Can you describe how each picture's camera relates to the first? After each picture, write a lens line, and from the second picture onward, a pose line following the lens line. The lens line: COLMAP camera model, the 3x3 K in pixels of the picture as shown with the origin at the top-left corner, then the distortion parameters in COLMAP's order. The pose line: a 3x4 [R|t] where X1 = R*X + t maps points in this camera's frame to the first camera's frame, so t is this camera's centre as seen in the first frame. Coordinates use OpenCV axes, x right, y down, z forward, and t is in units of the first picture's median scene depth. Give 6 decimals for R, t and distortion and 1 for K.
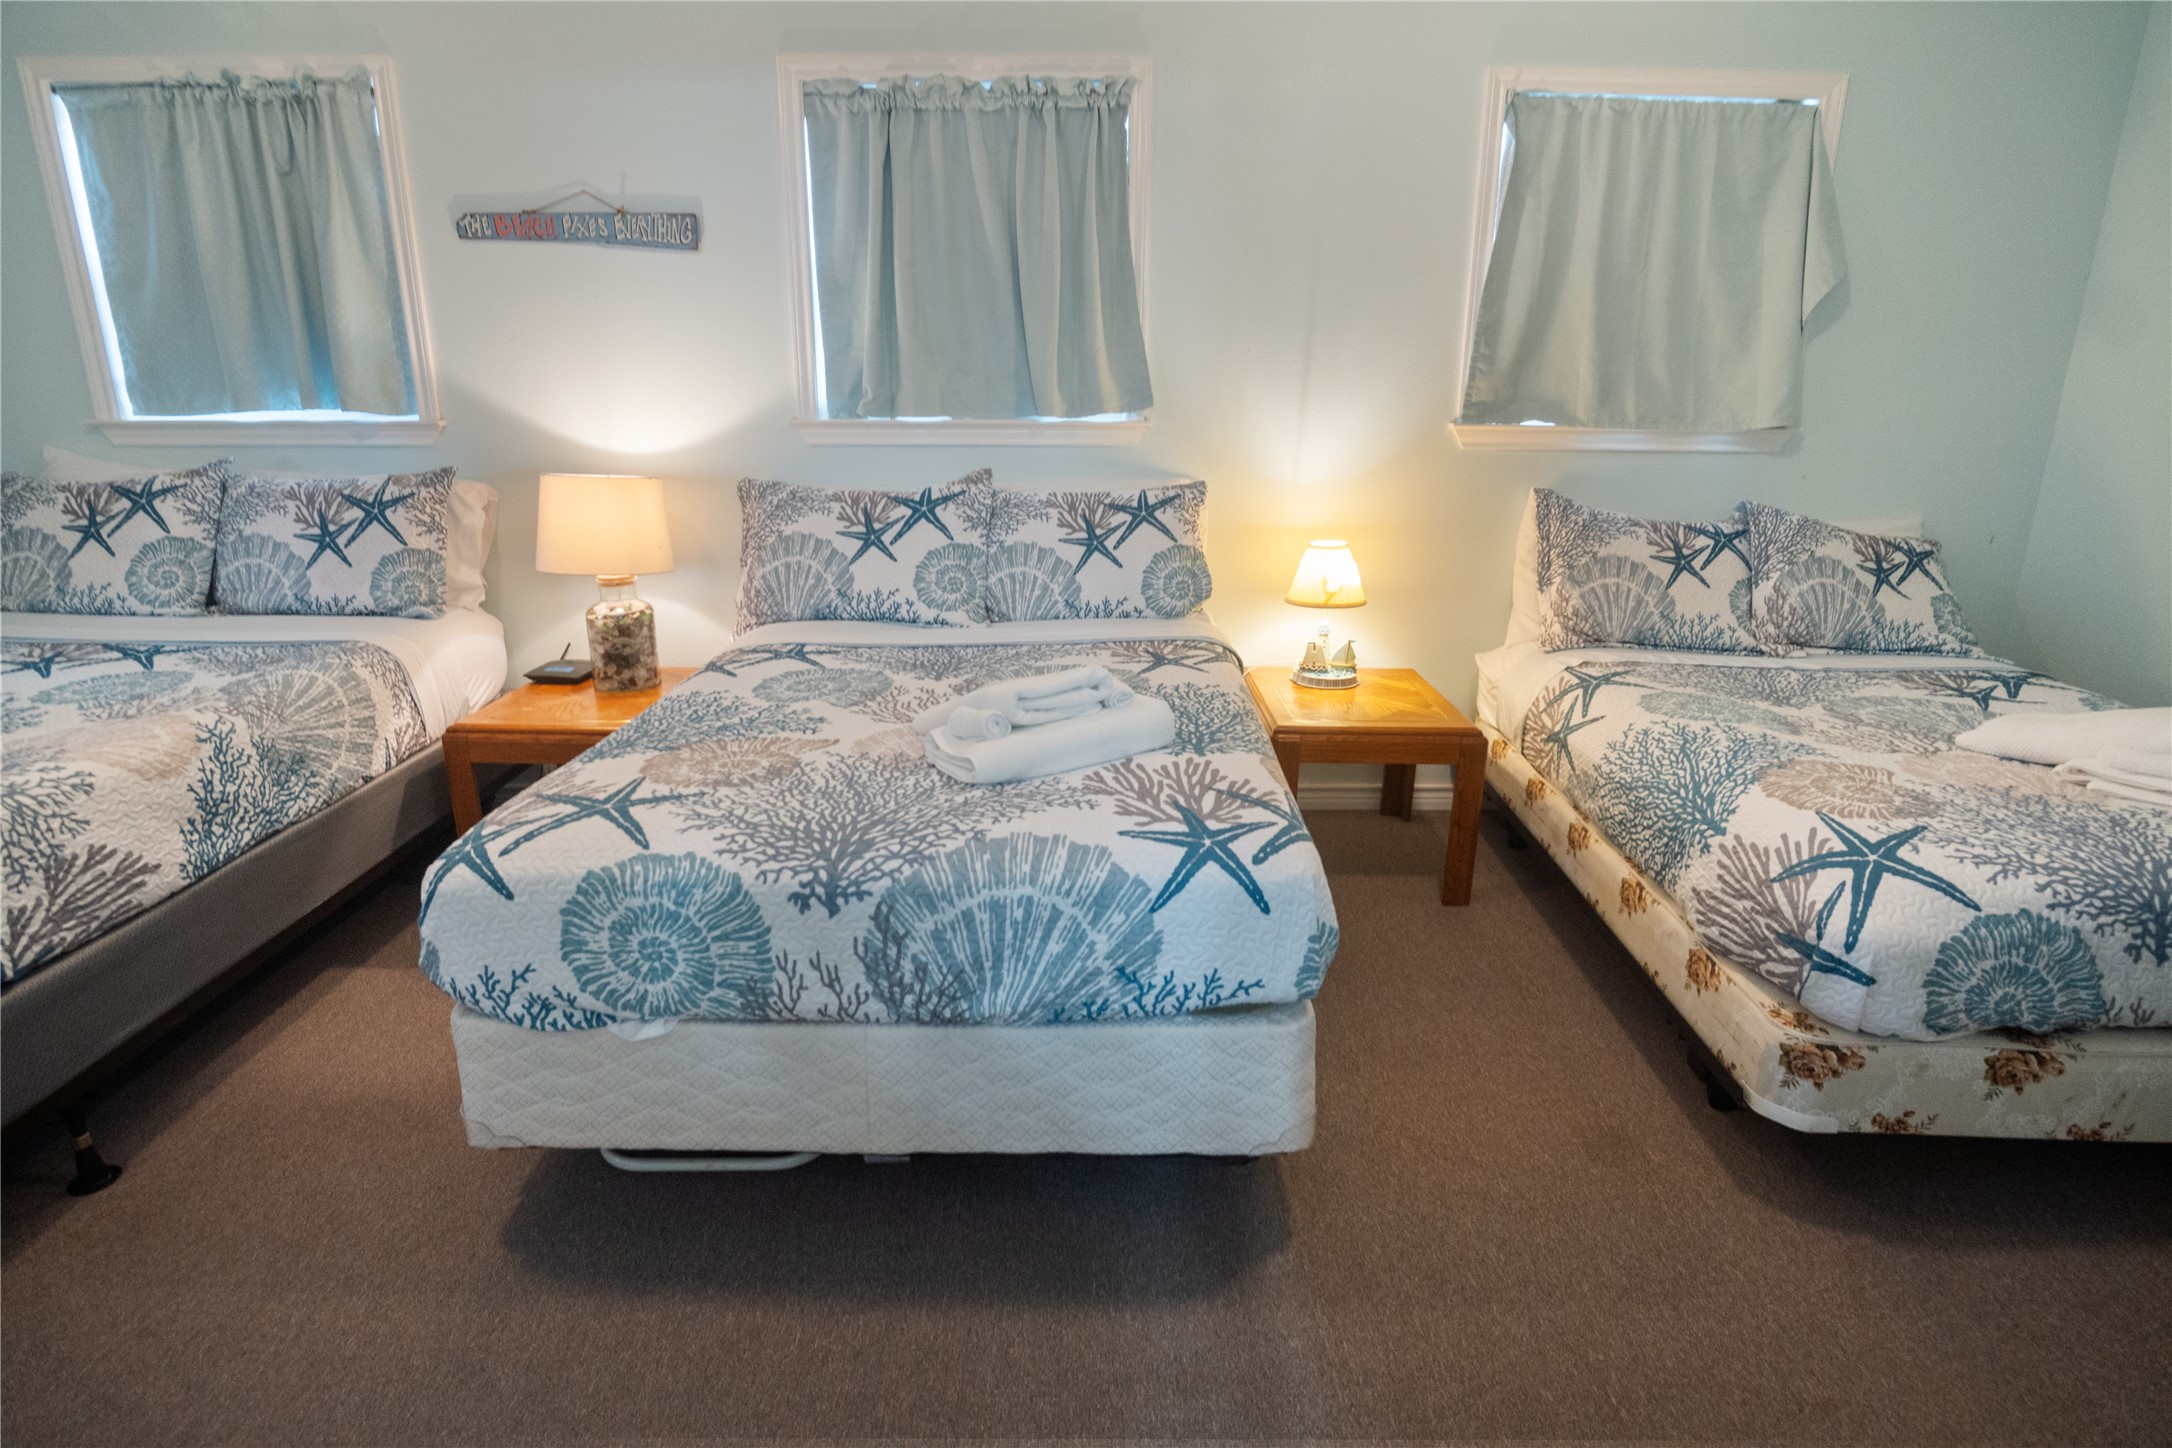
lens RADIAL K [[1195.2, 0, 1069.1], [0, 1195.2, 724.6], [0, 0, 1]] dist [-0.029502, 0.006568]
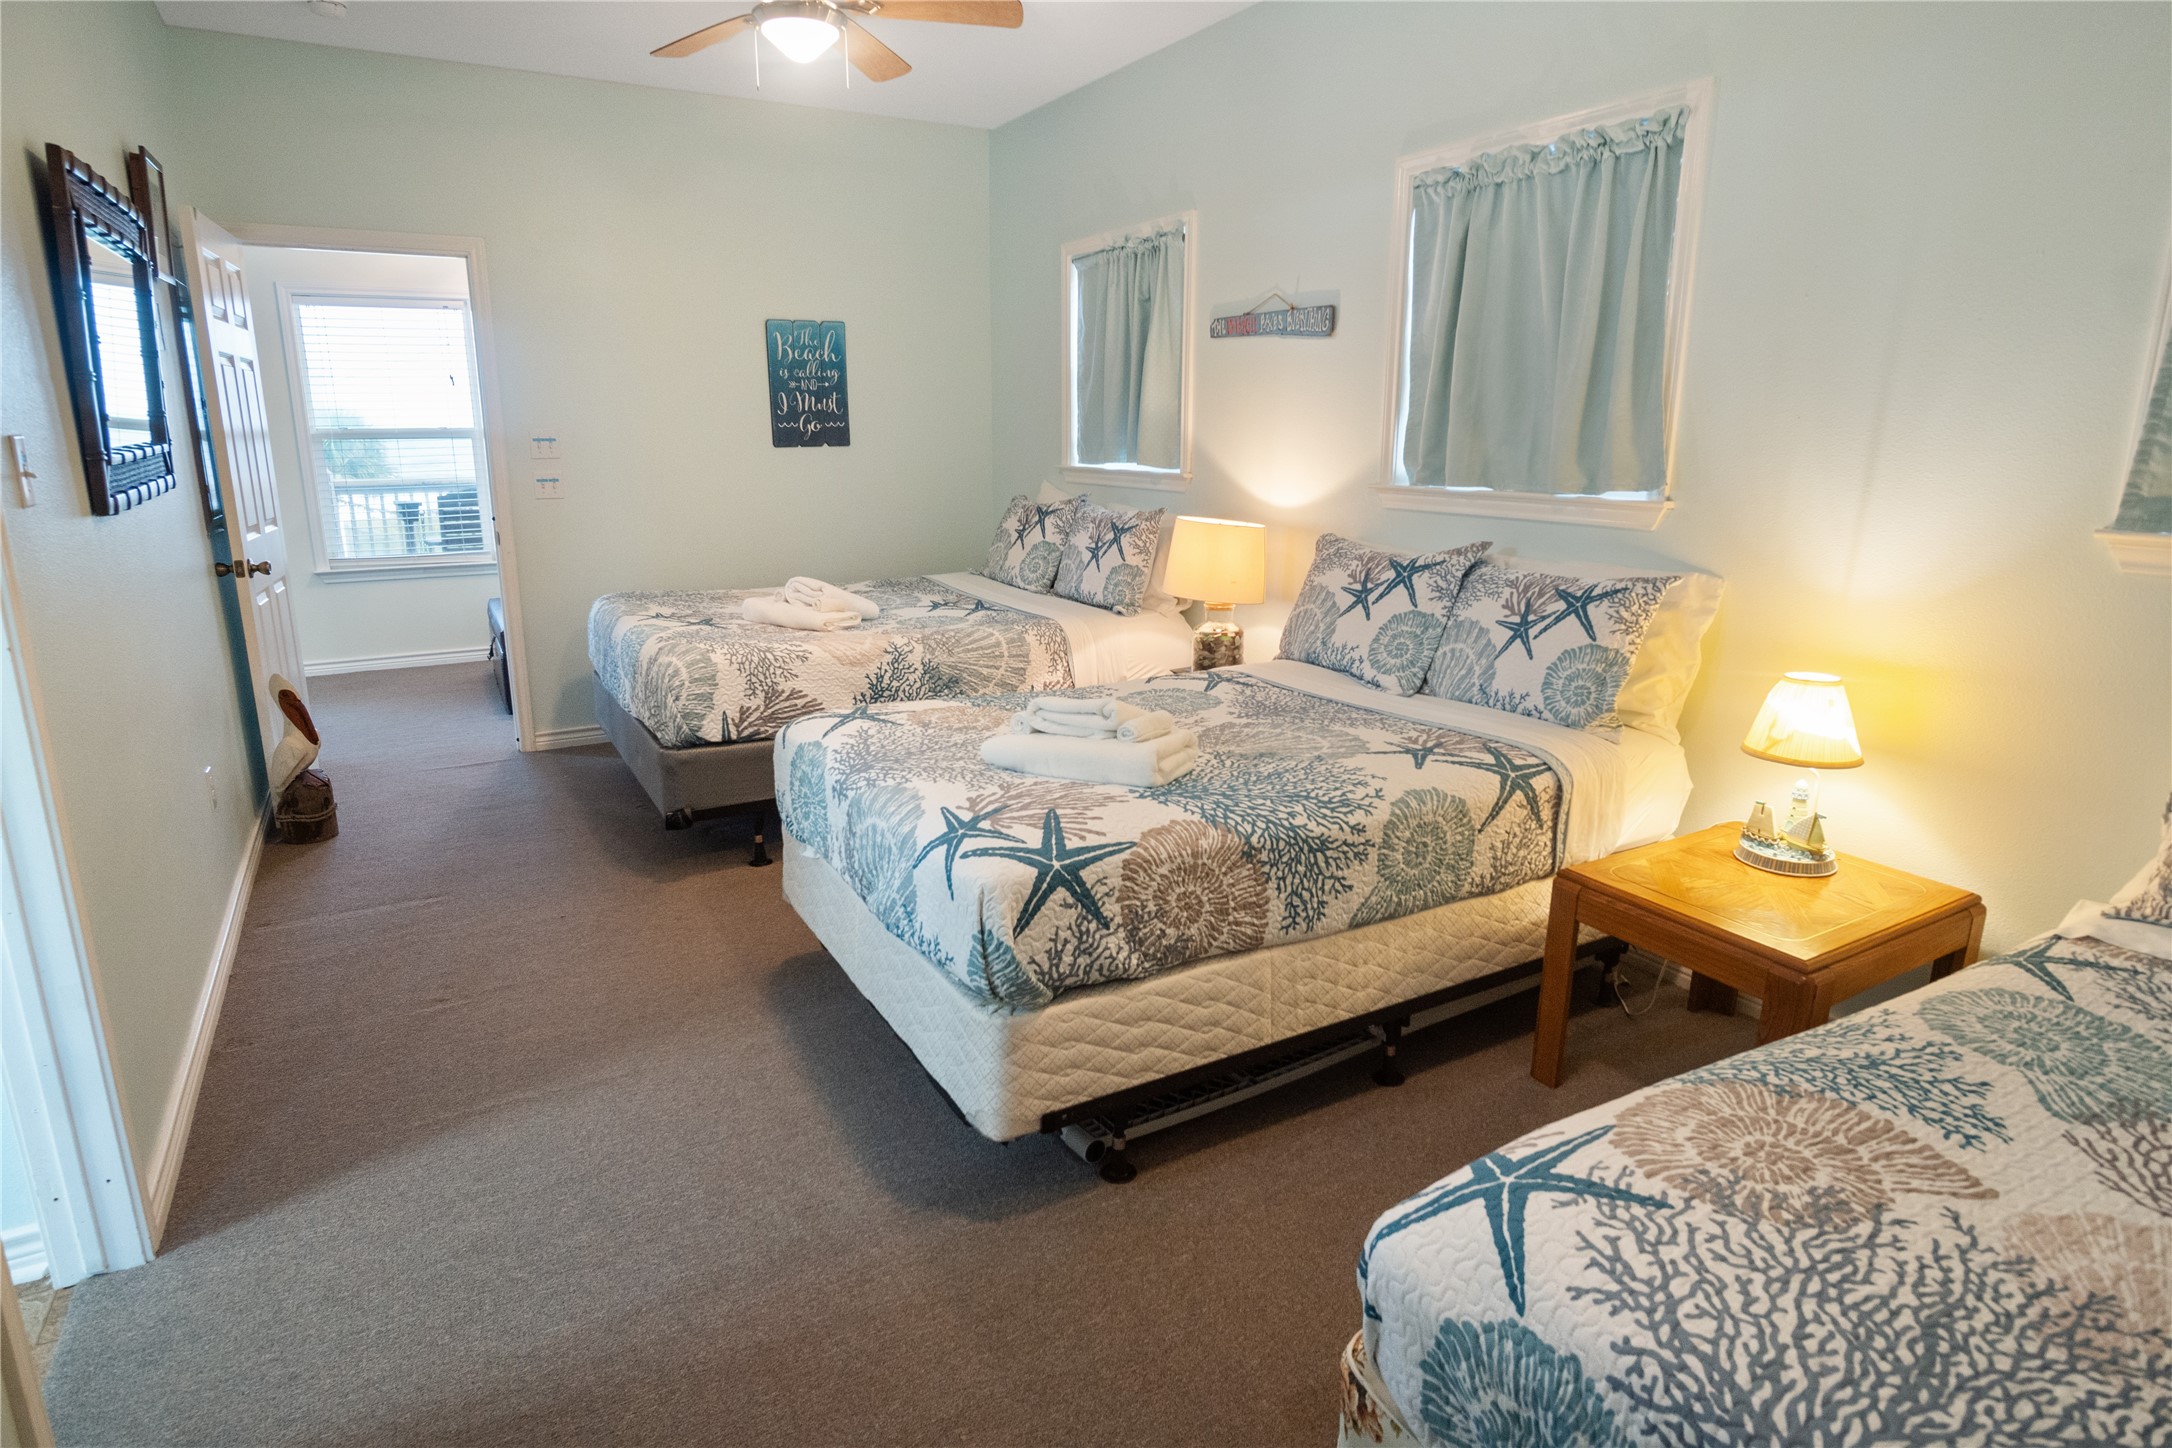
lens RADIAL K [[1195.2, 0, 1027.3], [0, 1195.2, 717.4], [0, 0, 1]] dist [-0.029502, 0.006568]
pose [[0.470944, 0.202687, -0.858563, 0.641620], [-0.249312, 0.964151, 0.090860, -0.076832], [0.846200, 0.171260, 0.504594, 0.239731]]
